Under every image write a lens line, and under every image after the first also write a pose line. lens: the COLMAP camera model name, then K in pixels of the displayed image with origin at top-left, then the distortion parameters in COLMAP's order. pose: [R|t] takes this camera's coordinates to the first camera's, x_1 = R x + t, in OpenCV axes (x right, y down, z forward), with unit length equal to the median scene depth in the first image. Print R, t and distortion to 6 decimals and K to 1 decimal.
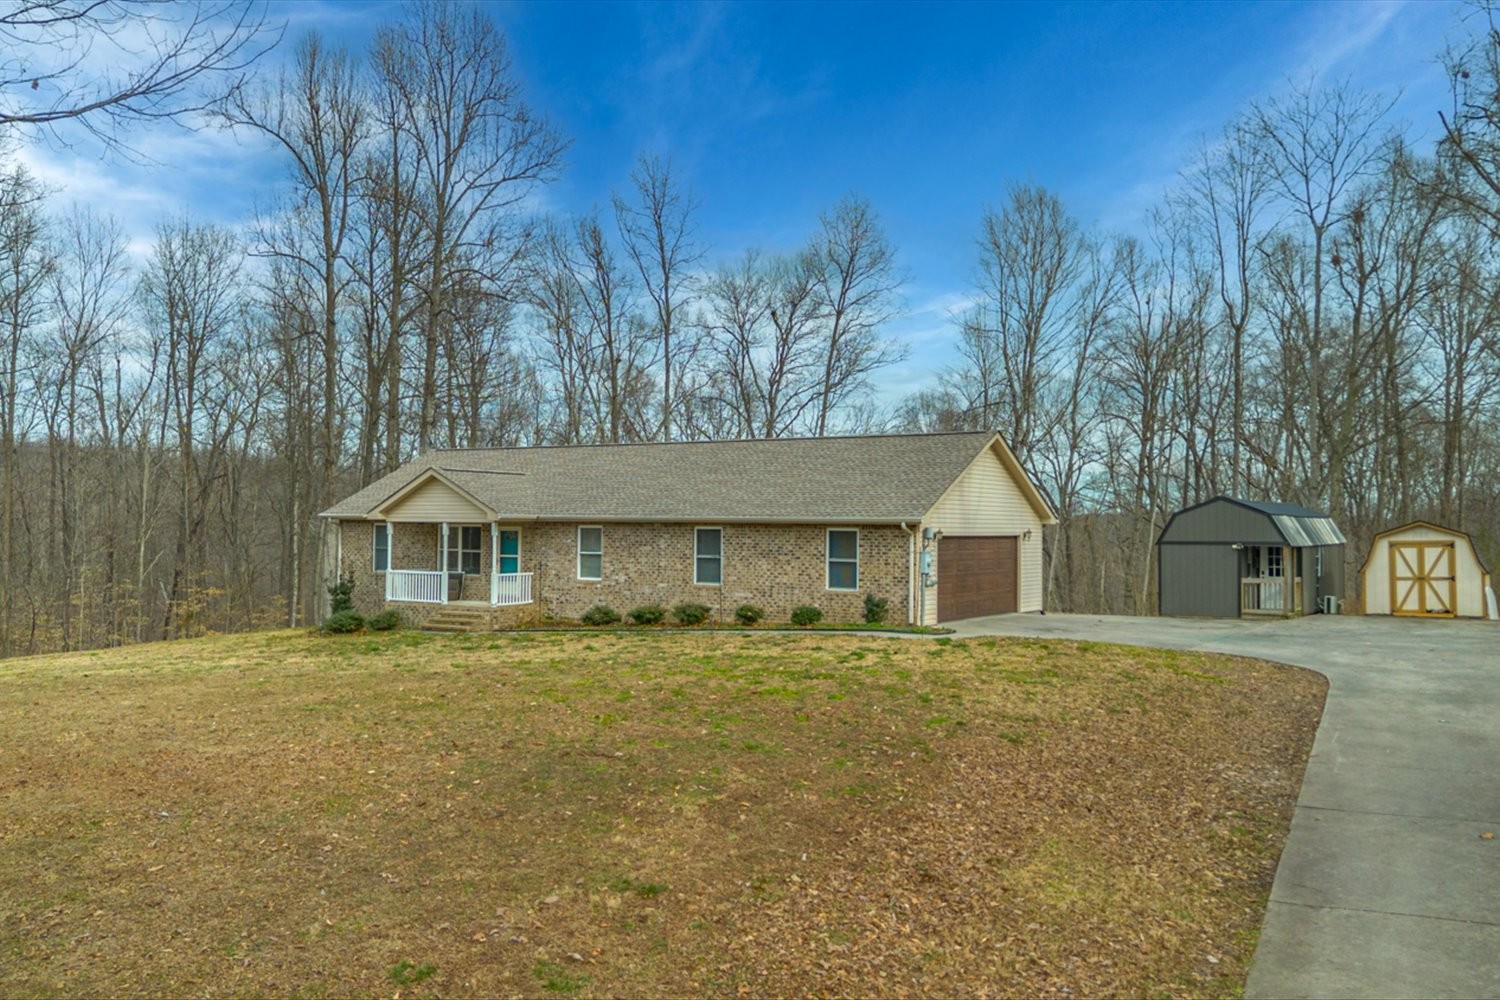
lens RADIAL K [[1241.5, 0, 755.2], [0, 1241.5, 499.2], [0, 0, 1]] dist [0.018197, 0.003464]
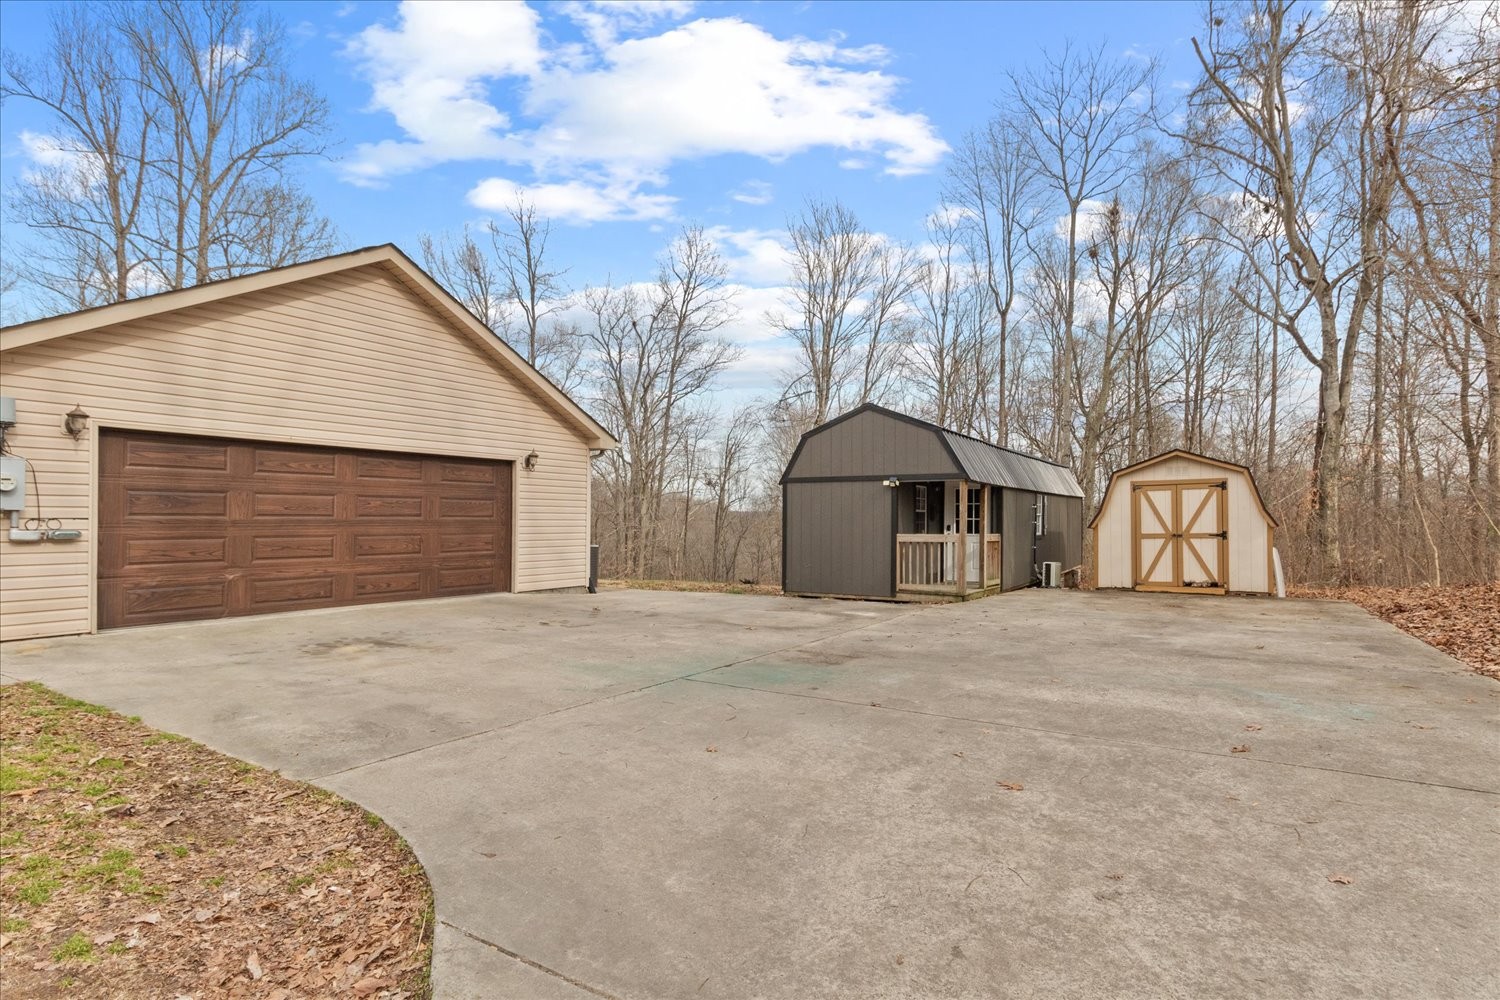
lens RADIAL K [[830.7, 0, 746.7], [0, 830.7, 513.9], [0, 0, 1]] dist [0.001579, -0.001209]
pose [[0.999671, -0.000440, 0.025634, 0.289436], [-0.000078, 0.999795, 0.020226, 0.042776], [-0.025638, -0.020221, 0.999467, 0.557293]]
